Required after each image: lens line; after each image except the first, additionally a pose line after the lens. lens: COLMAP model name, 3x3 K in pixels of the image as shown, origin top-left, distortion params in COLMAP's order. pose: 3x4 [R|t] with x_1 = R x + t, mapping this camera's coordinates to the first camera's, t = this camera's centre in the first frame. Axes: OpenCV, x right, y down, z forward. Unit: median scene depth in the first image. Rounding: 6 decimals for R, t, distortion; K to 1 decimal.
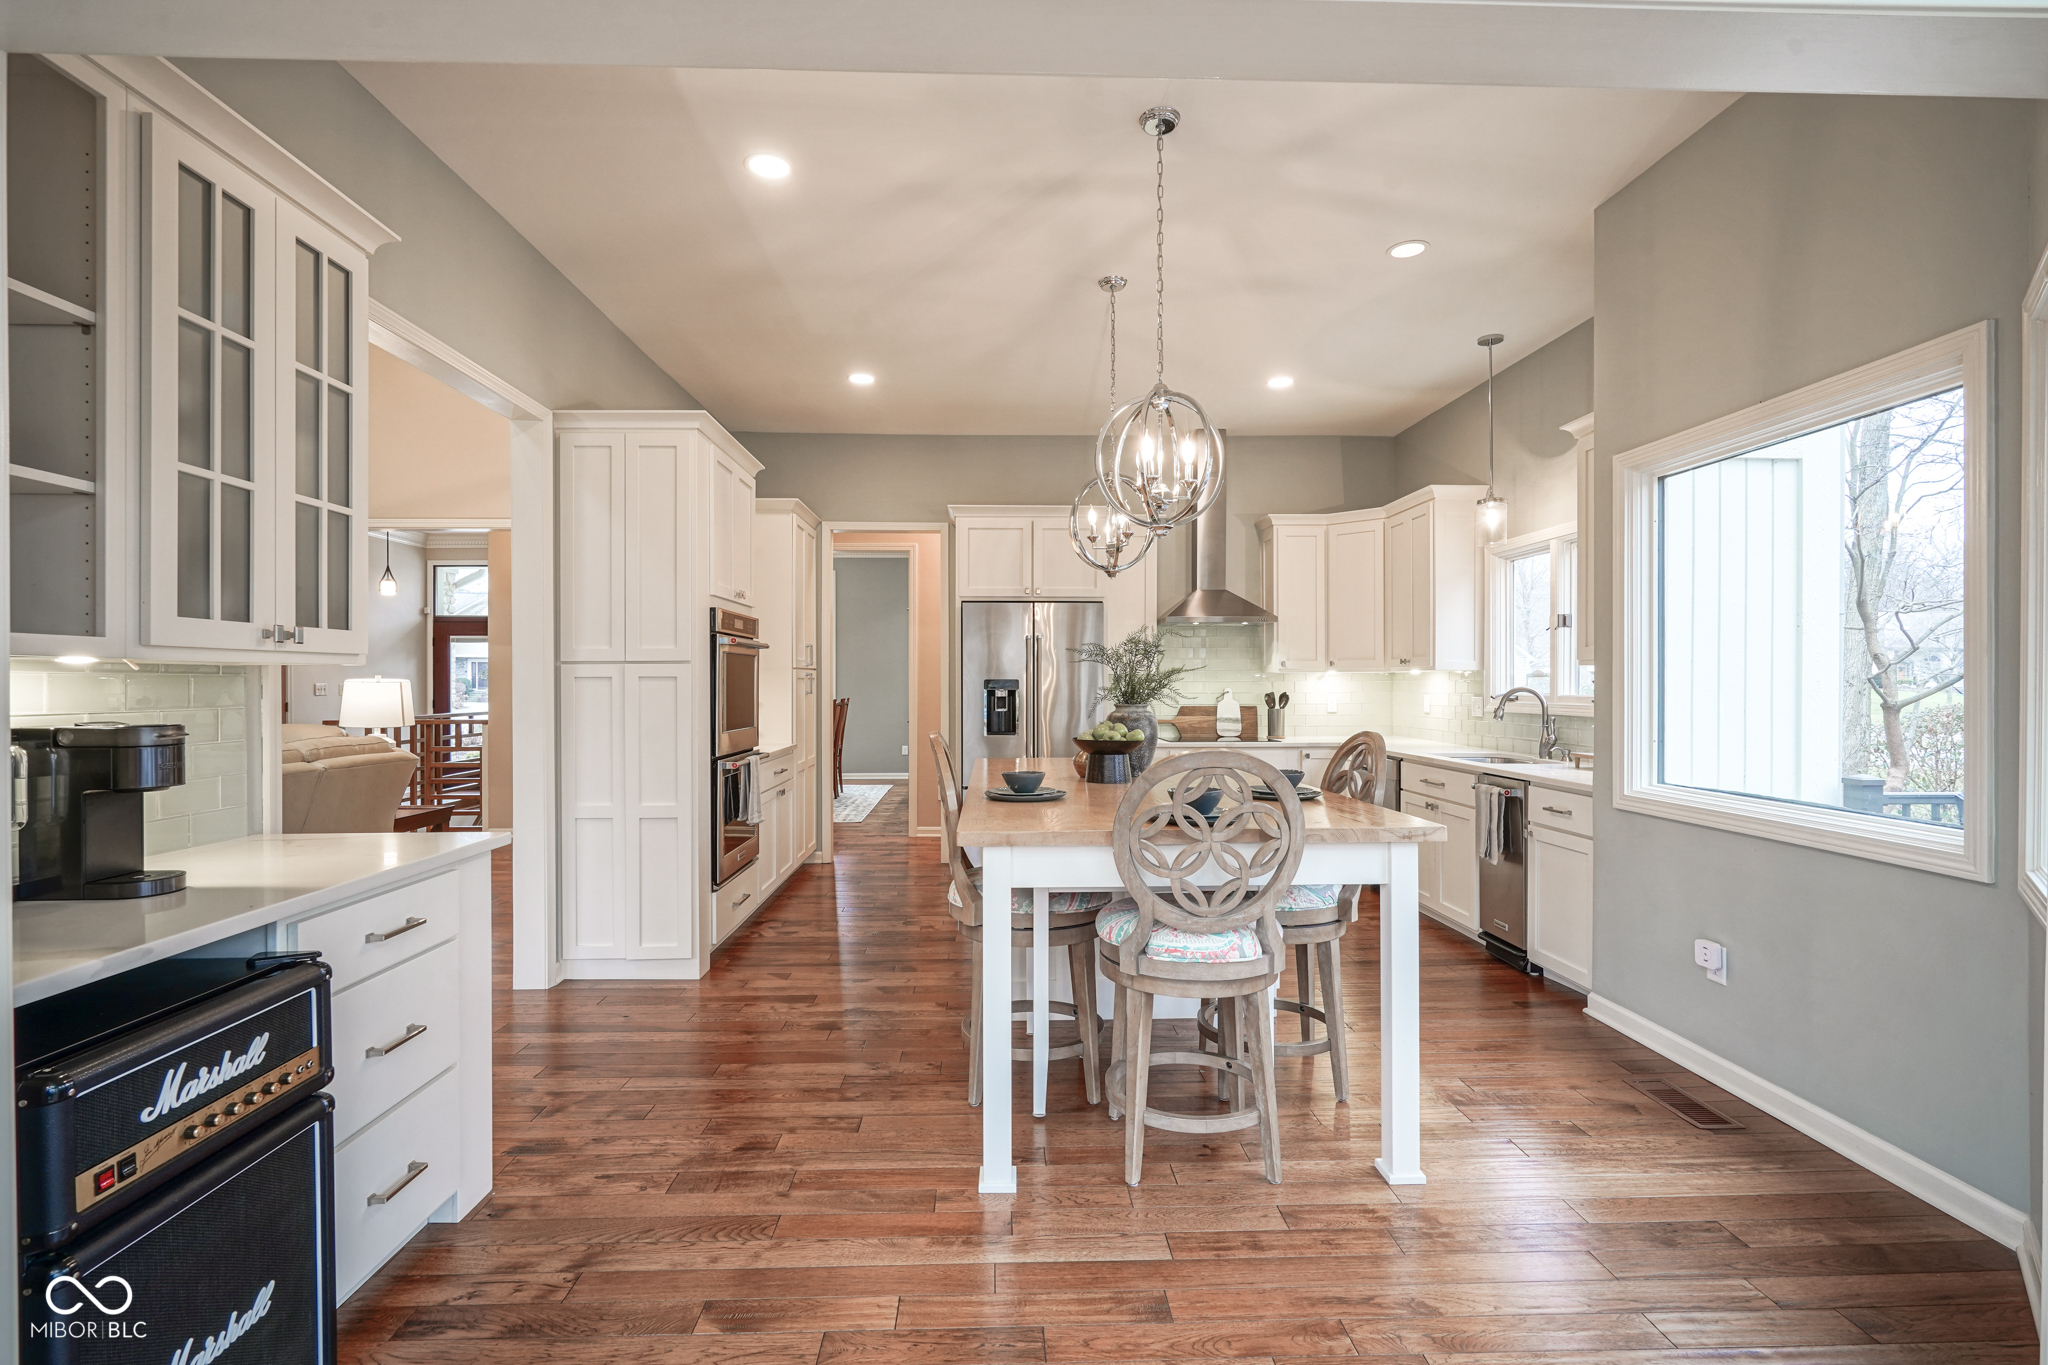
lens RADIAL K [[945.2, 0, 1021.4], [0, 945.2, 688.1], [0, 0, 1]] dist [-0.002991, -0.000550]
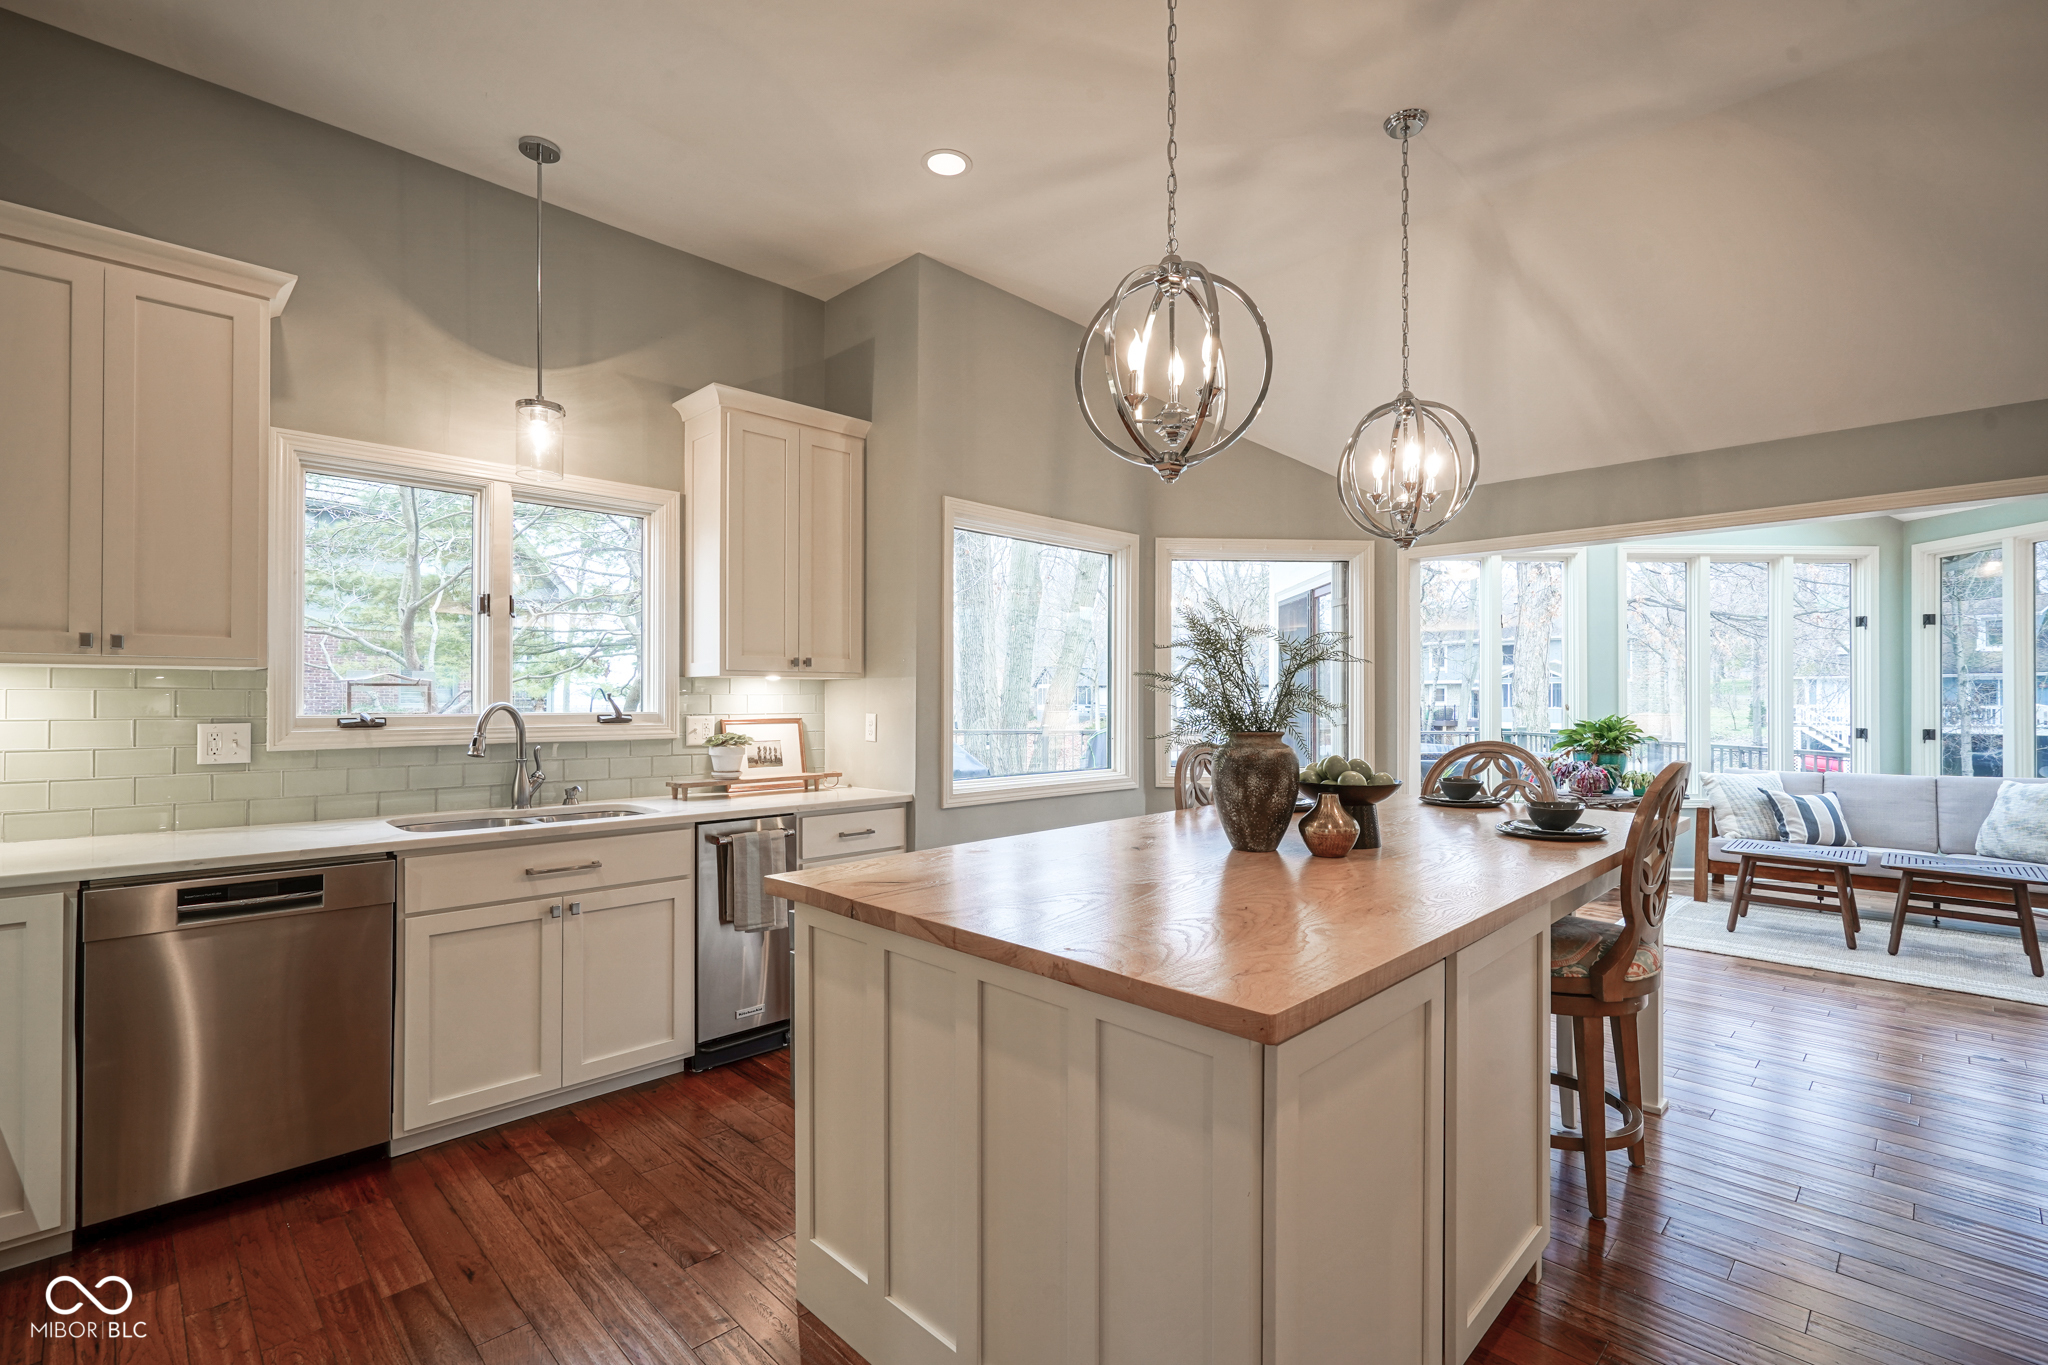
lens RADIAL K [[939.3, 0, 1035.4], [0, 939.3, 693.9], [0, 0, 1]] dist [-0.000273, -0.000068]
pose [[-0.689210, 0.001748, 0.724560, -0.146482], [0.000675, 0.999998, -0.001770, -0.004943], [-0.724561, -0.000731, -0.689210, 0.961345]]
